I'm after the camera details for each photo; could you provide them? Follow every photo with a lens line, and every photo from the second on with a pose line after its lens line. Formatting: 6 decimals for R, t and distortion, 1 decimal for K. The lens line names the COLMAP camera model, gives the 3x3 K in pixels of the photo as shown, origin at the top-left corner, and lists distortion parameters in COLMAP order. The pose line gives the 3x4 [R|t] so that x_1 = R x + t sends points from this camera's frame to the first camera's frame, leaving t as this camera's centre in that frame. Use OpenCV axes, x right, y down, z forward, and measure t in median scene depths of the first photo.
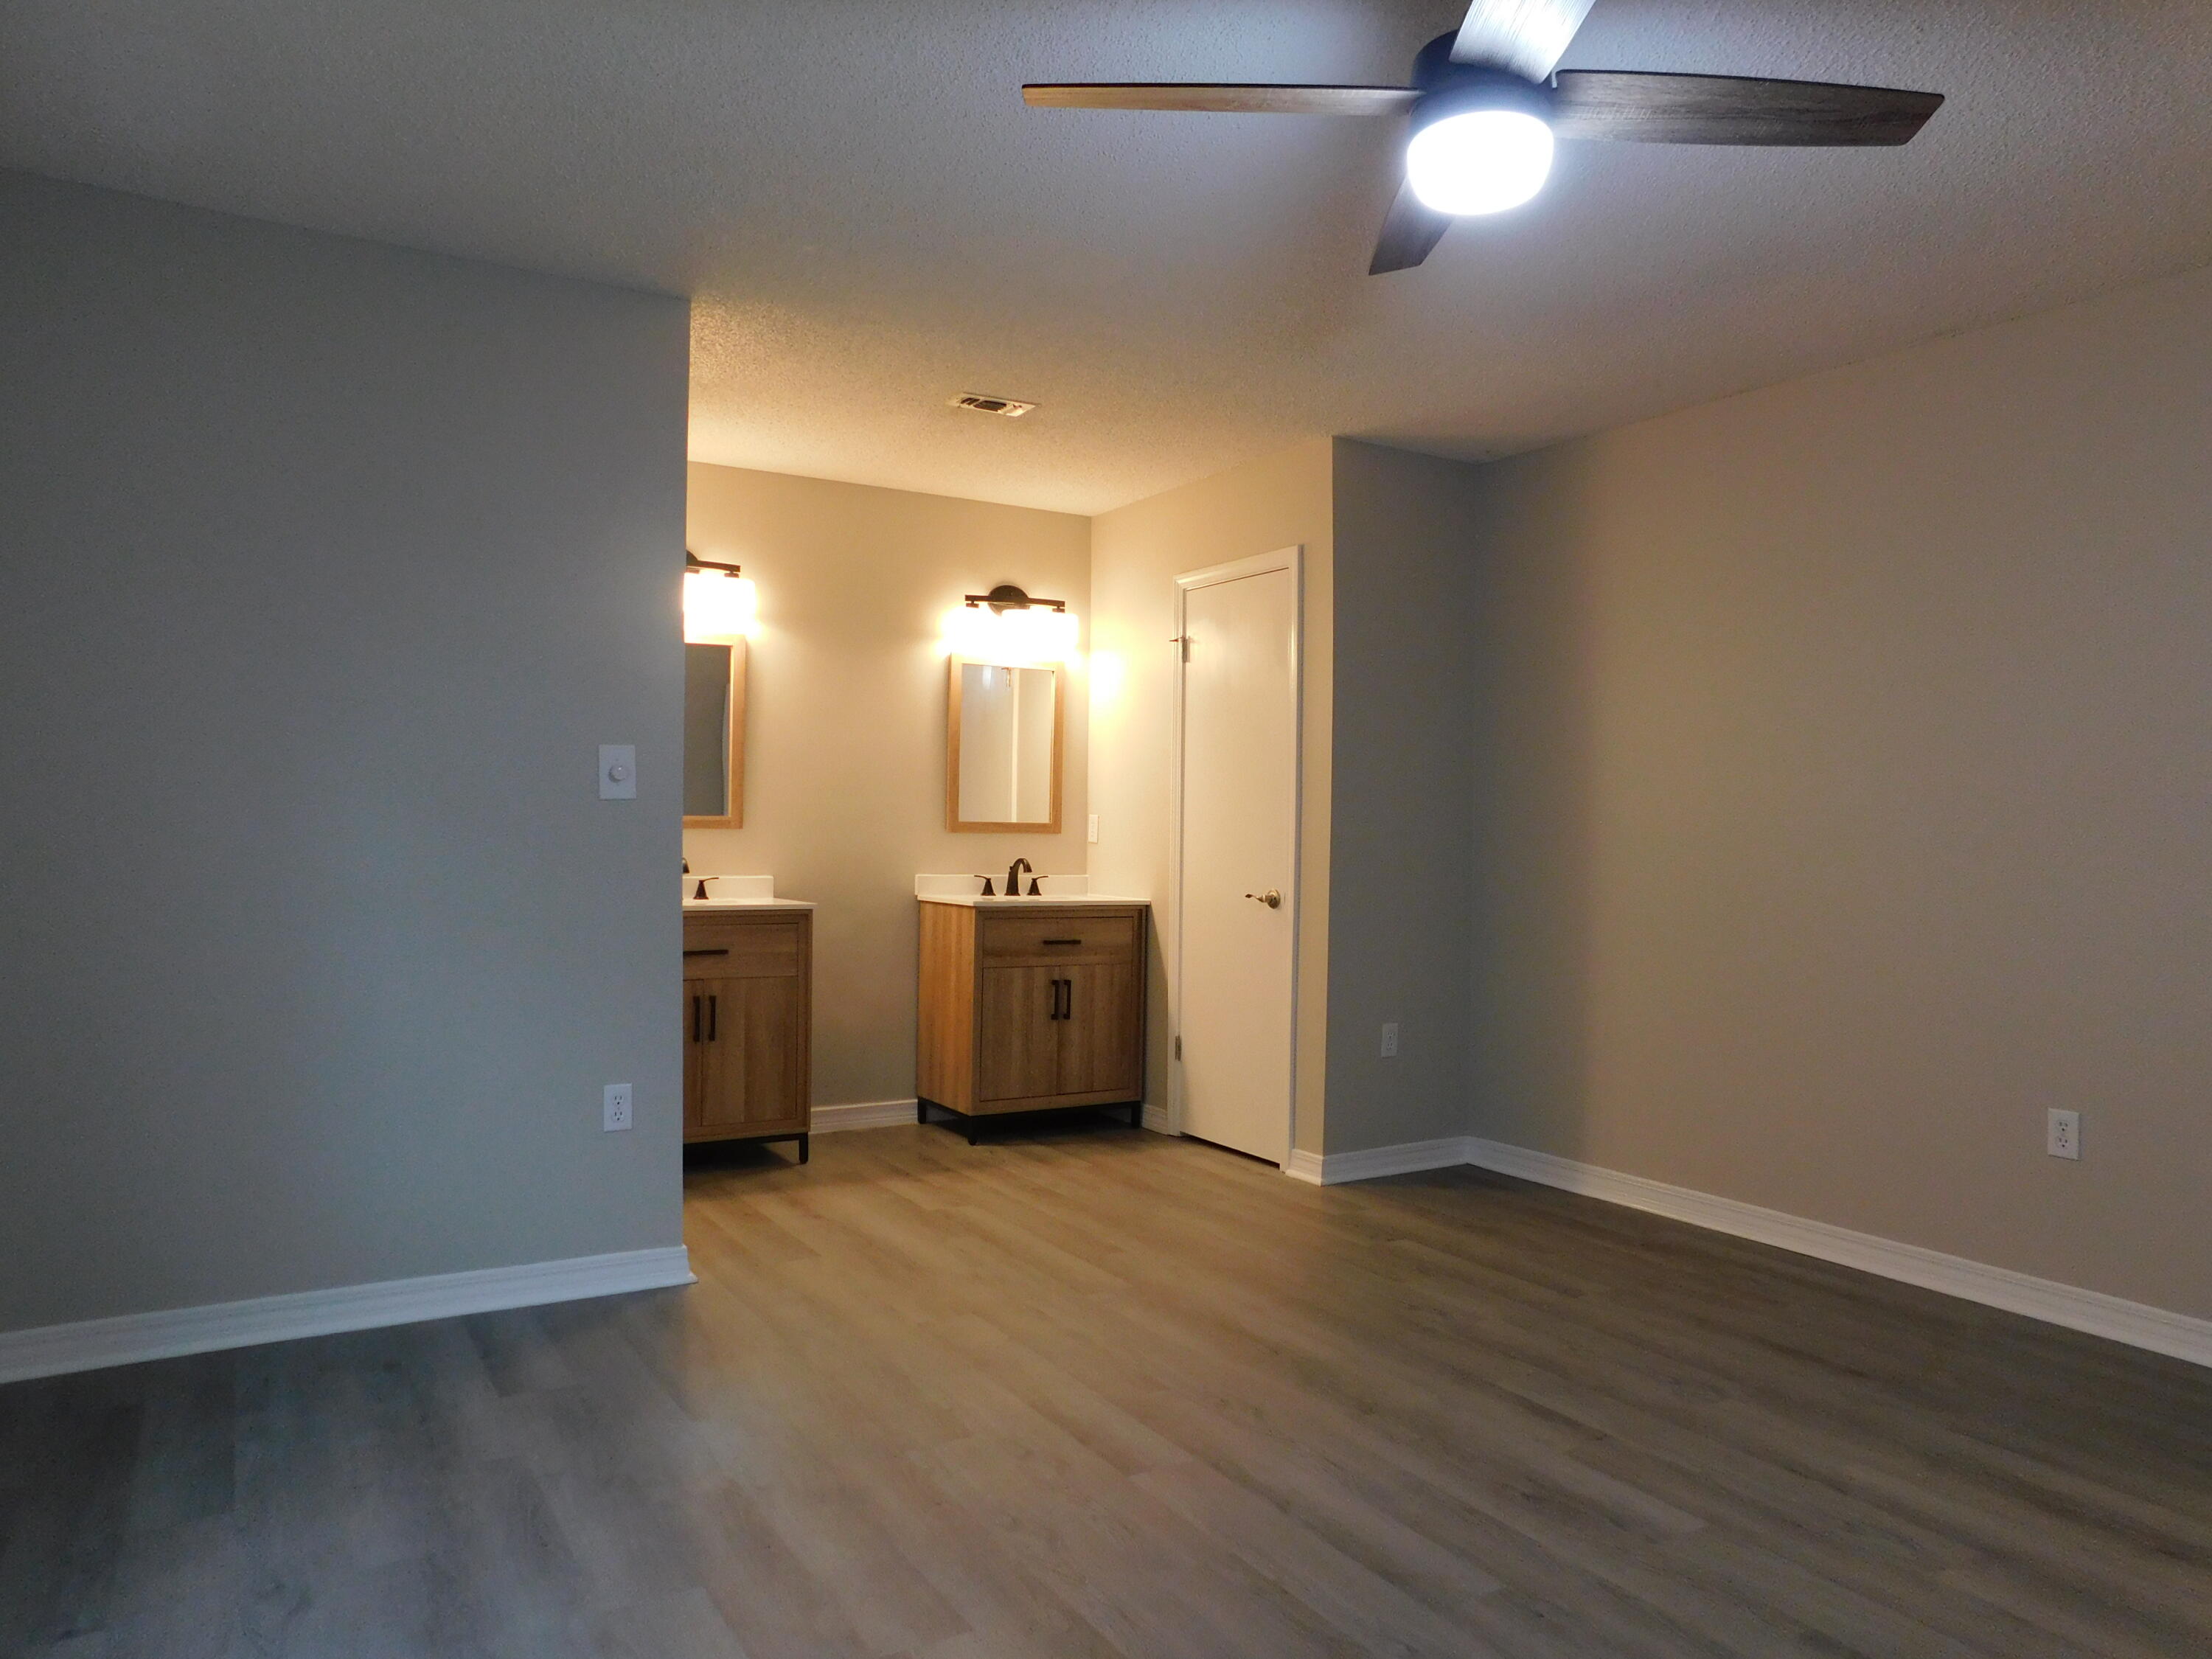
lens RADIAL K [[1480.0, 0, 1109.3], [0, 1480.0, 795.2], [0, 0, 1]] dist [-0.046603, 0.044556]
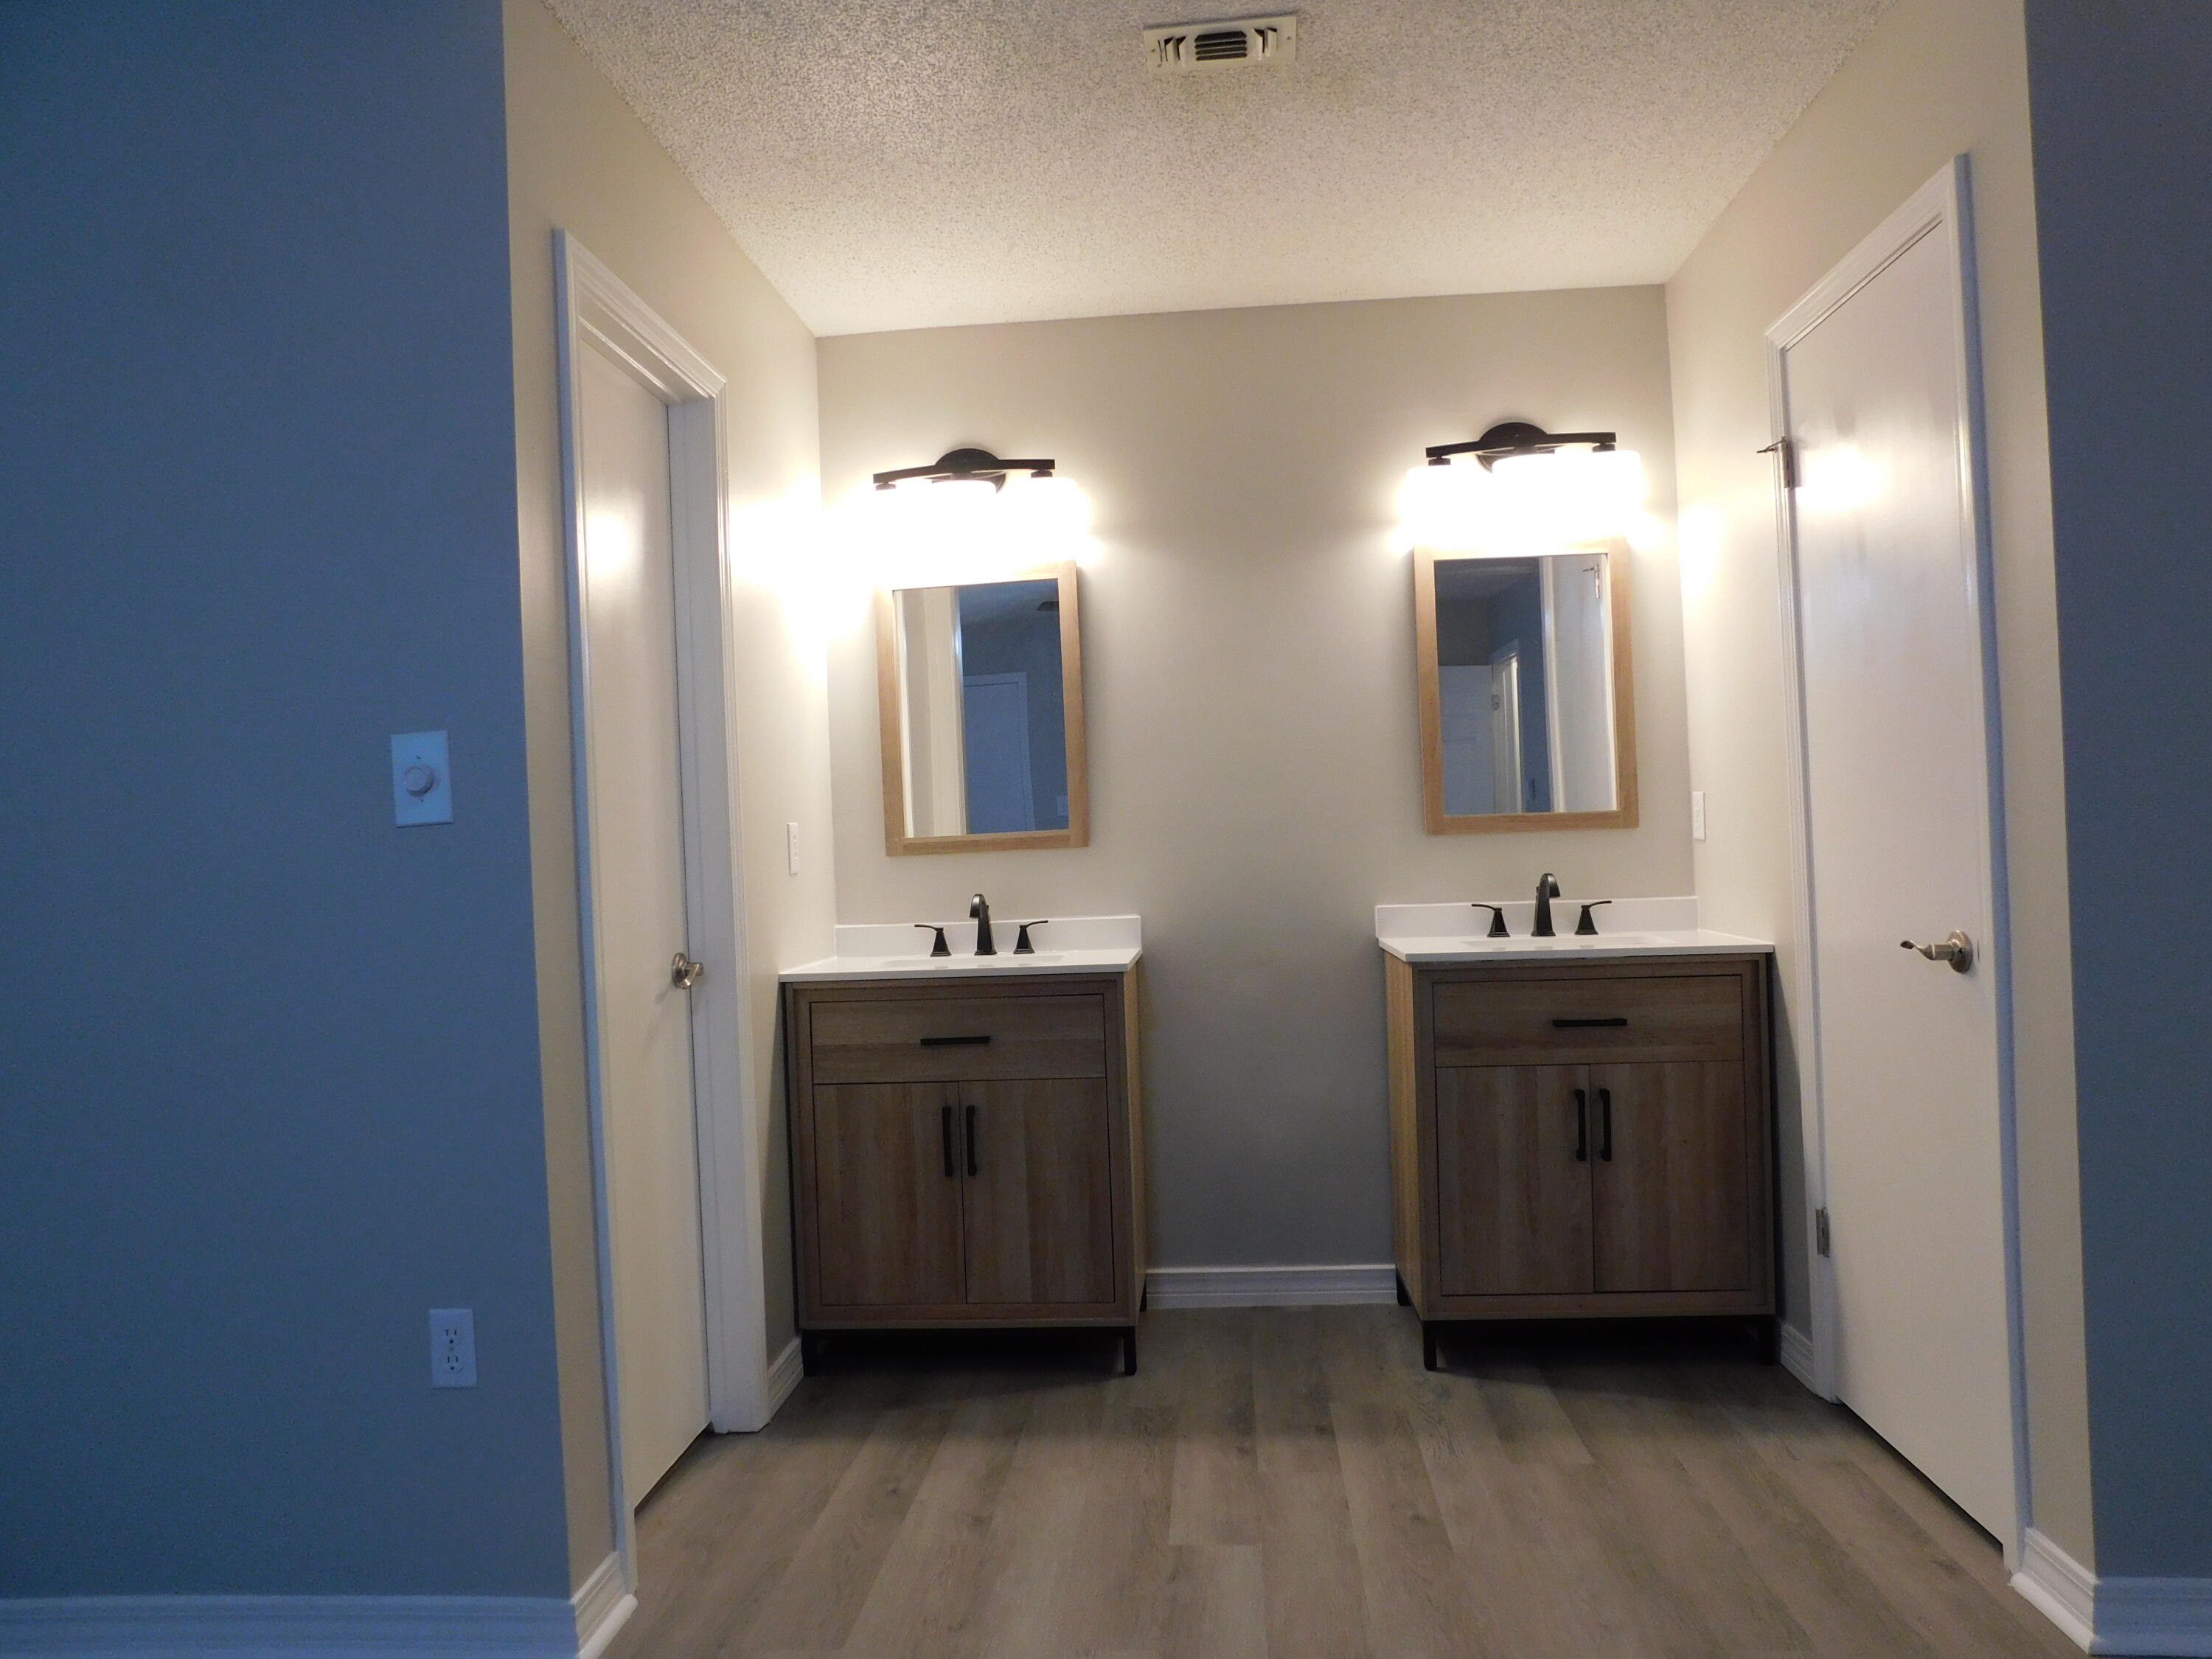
lens RADIAL K [[1480.0, 0, 1108.4], [0, 1480.0, 817.2], [0, 0, 1]] dist [-0.046603, 0.044556]
pose [[0.812320, -0.054404, -0.580669, 0.152260], [0.063035, 0.997997, -0.005323, 0.013190], [0.579796, -0.032278, 0.814122, 0.452067]]
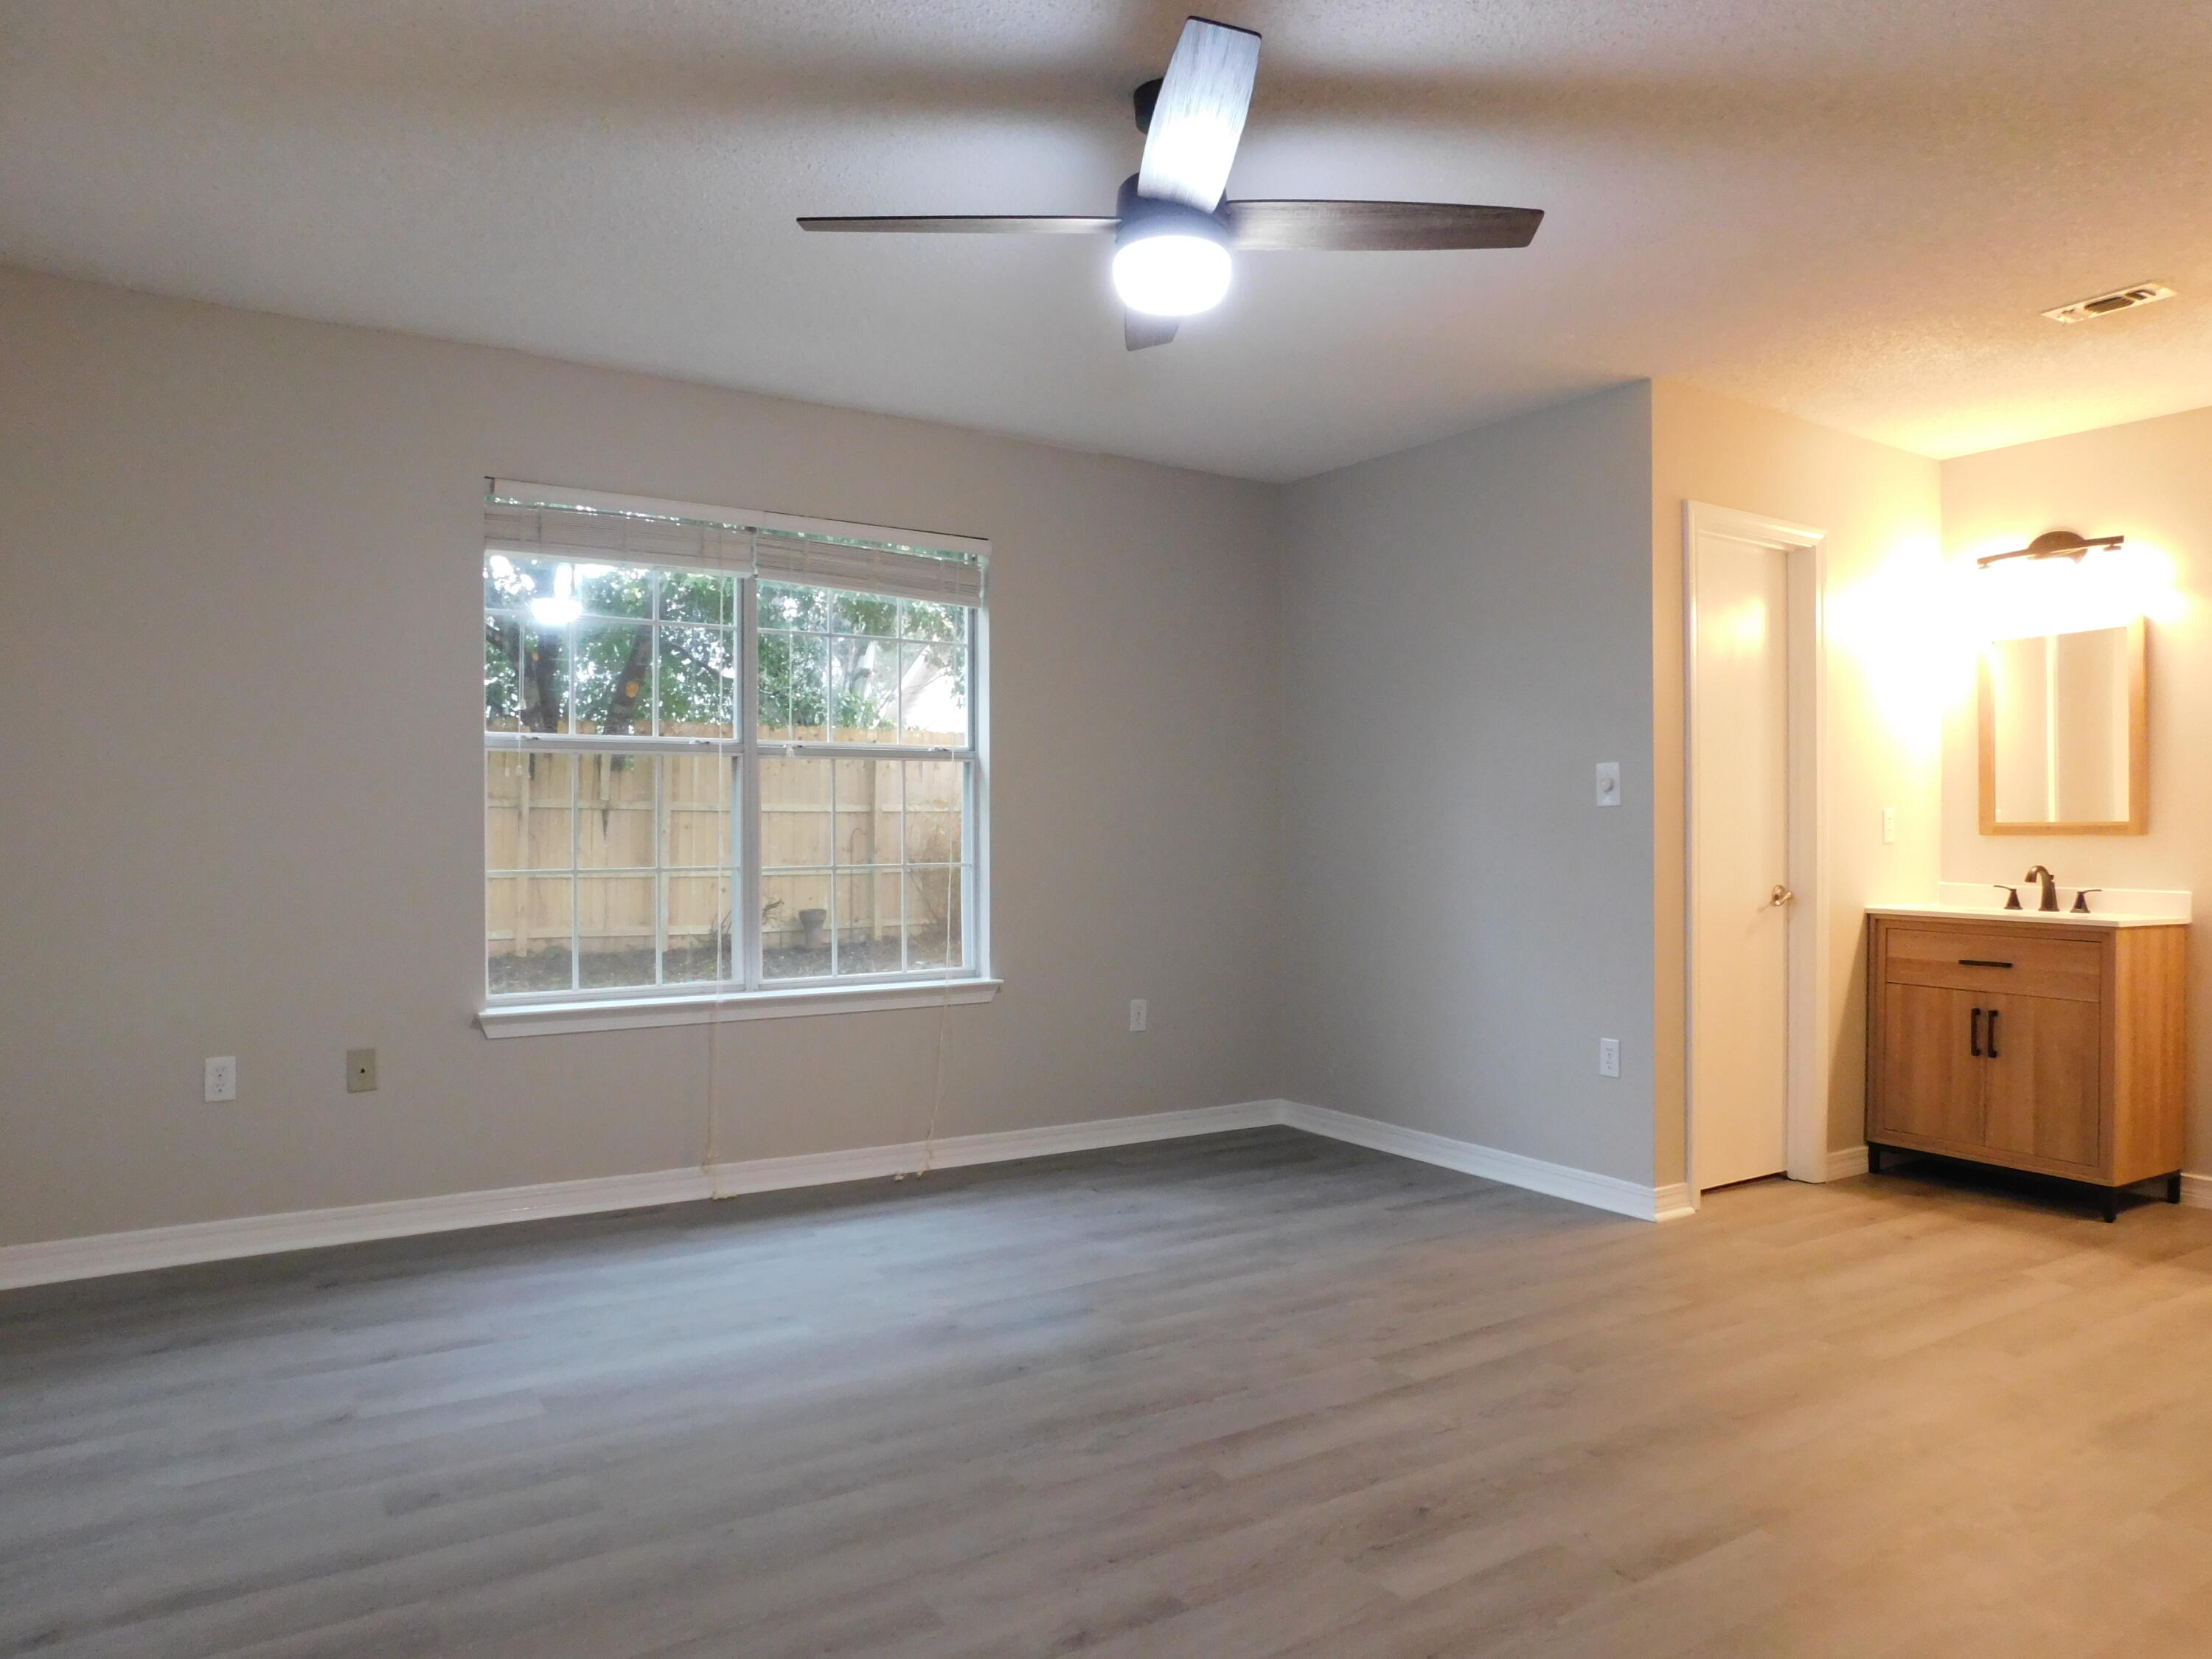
lens RADIAL K [[1480.0, 0, 1111.2], [0, 1480.0, 829.3], [0, 0, 1]] dist [-0.046603, 0.044556]
pose [[0.040346, -0.009738, -0.999138, 0.580892], [0.015250, 0.999842, -0.009129, 0.017729], [0.999069, -0.014869, 0.040488, 0.356701]]
